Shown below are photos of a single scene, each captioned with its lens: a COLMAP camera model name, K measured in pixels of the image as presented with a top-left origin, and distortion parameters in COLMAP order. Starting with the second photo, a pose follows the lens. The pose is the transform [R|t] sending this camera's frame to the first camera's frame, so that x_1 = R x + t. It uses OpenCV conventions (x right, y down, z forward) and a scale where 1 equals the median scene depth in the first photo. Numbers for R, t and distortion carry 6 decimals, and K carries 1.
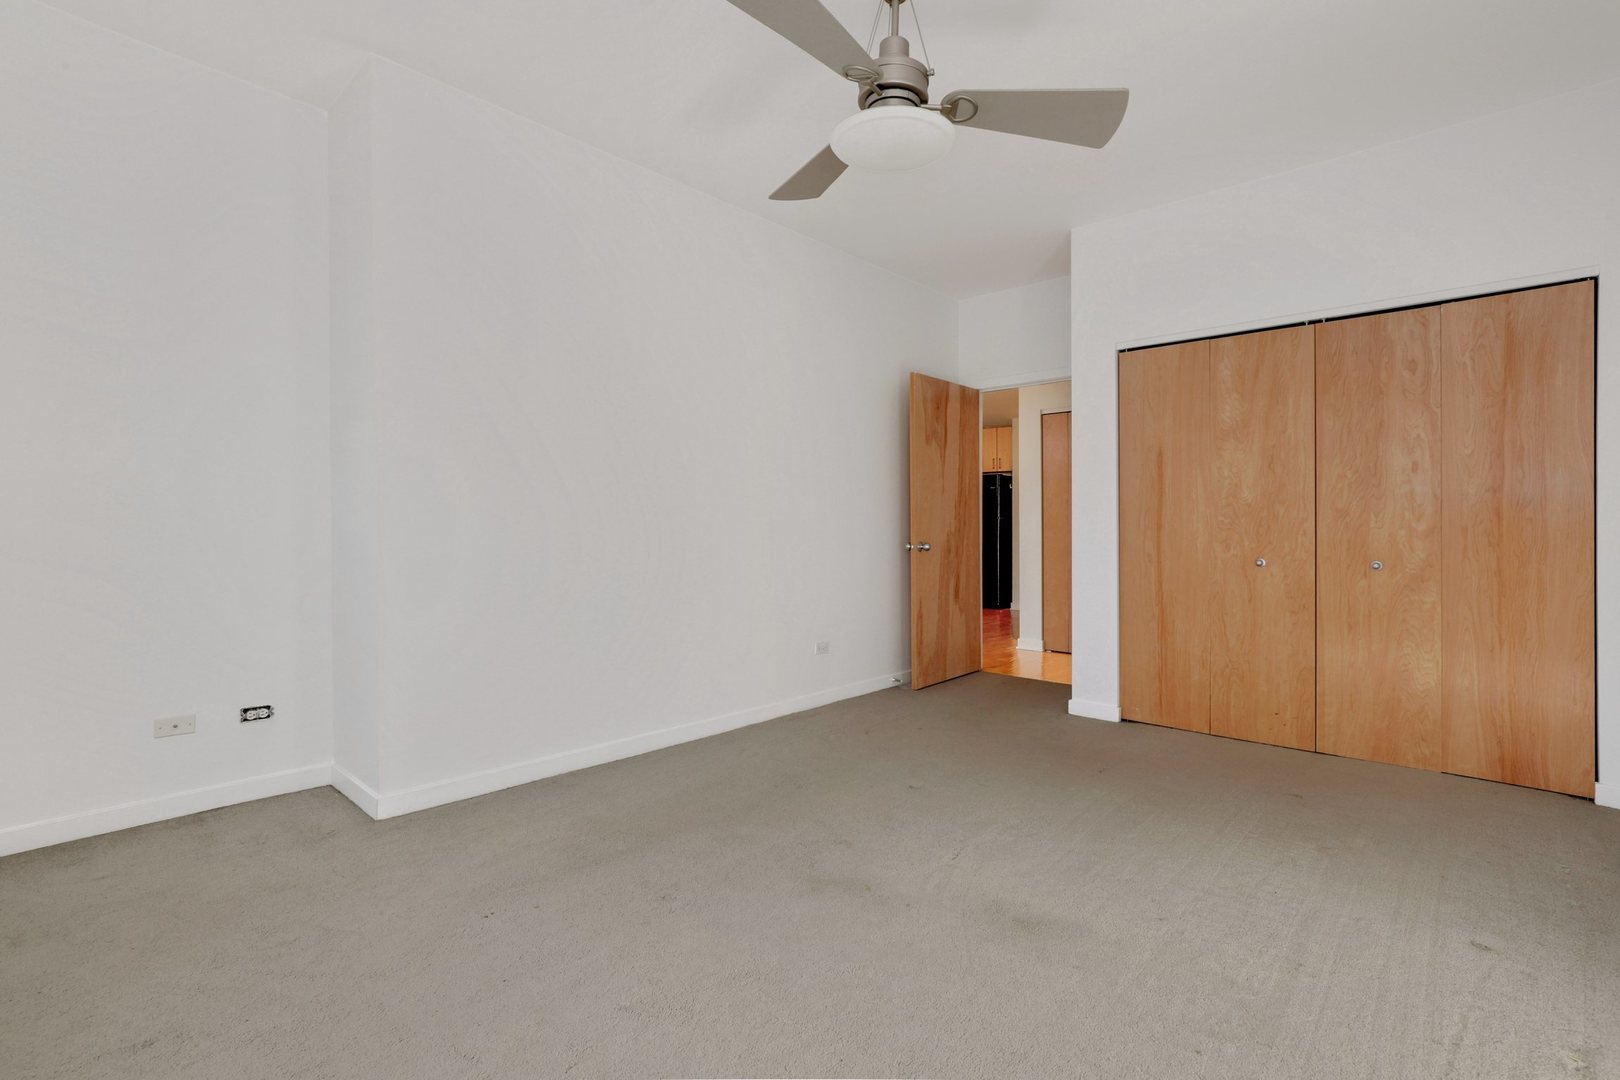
lens RADIAL K [[747.3, 0, 818.2], [0, 747.3, 526.9], [0, 0, 1]] dist [-0.000398, 0.000216]
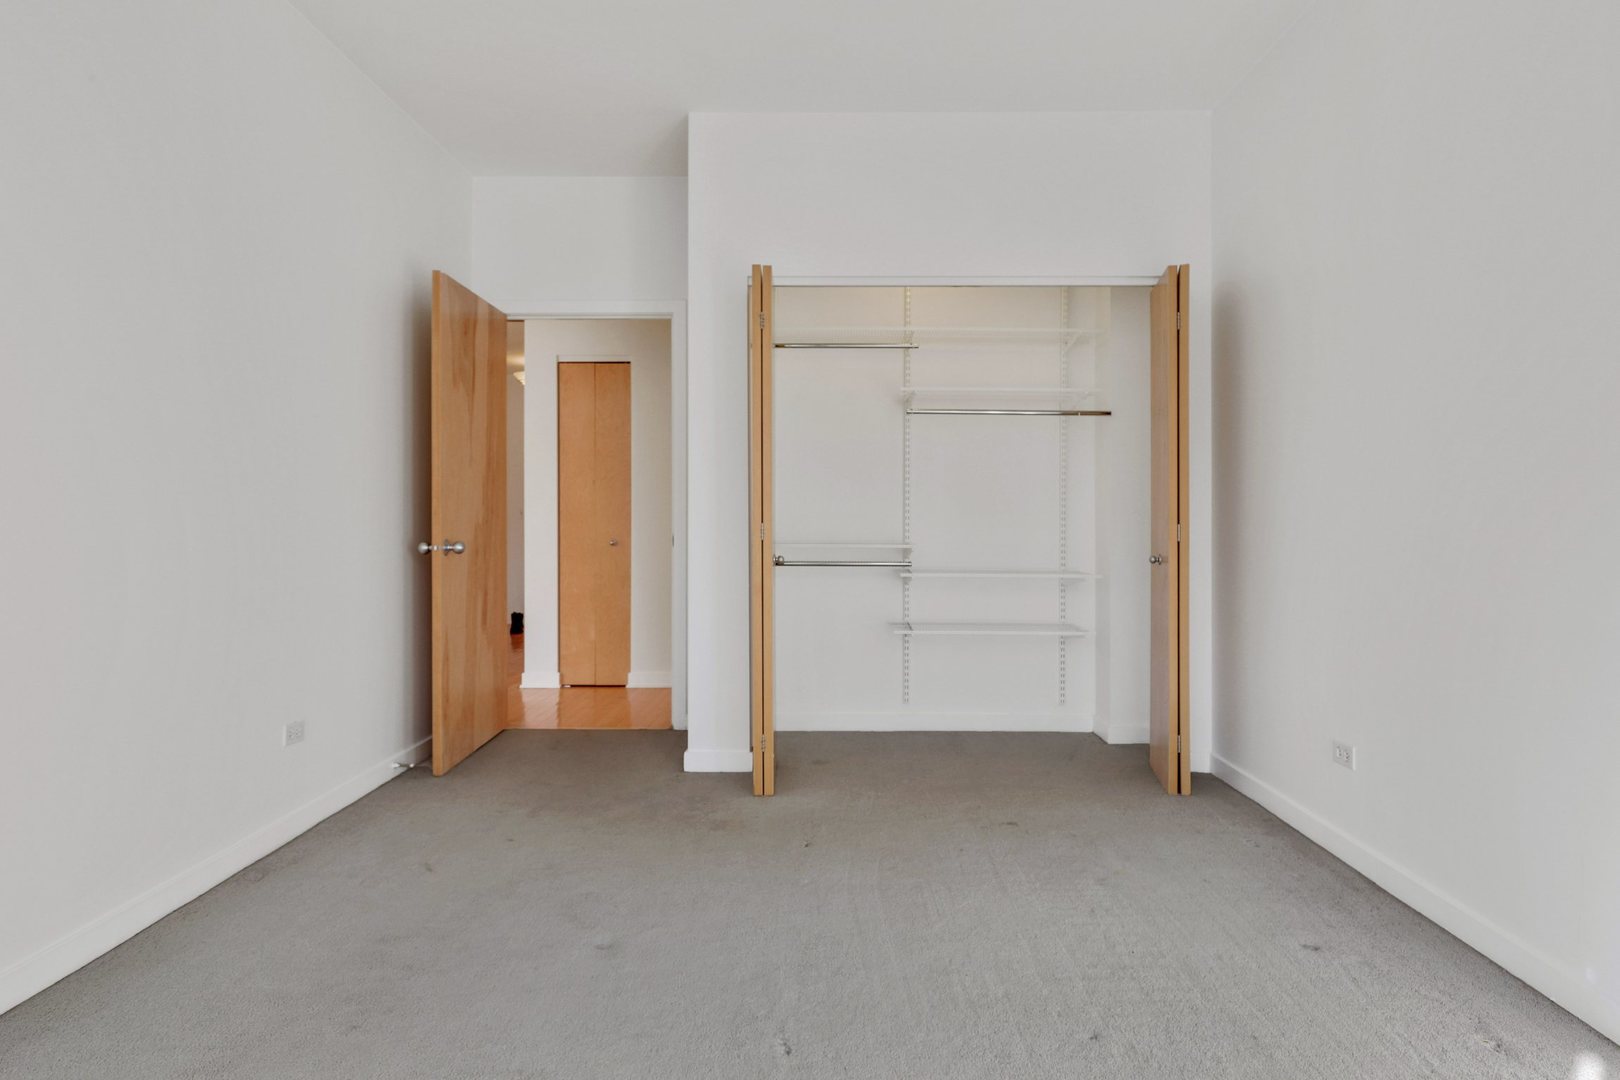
lens RADIAL K [[939.3, 0, 810.5], [0, 939.3, 504.9], [0, 0, 1]] dist [-0.002242, -0.002510]
pose [[0.750365, 0.007032, 0.660987, -0.152020], [0.001855, 0.999917, -0.012744, 0.001136], [-0.661021, 0.010788, 0.750289, 0.191773]]
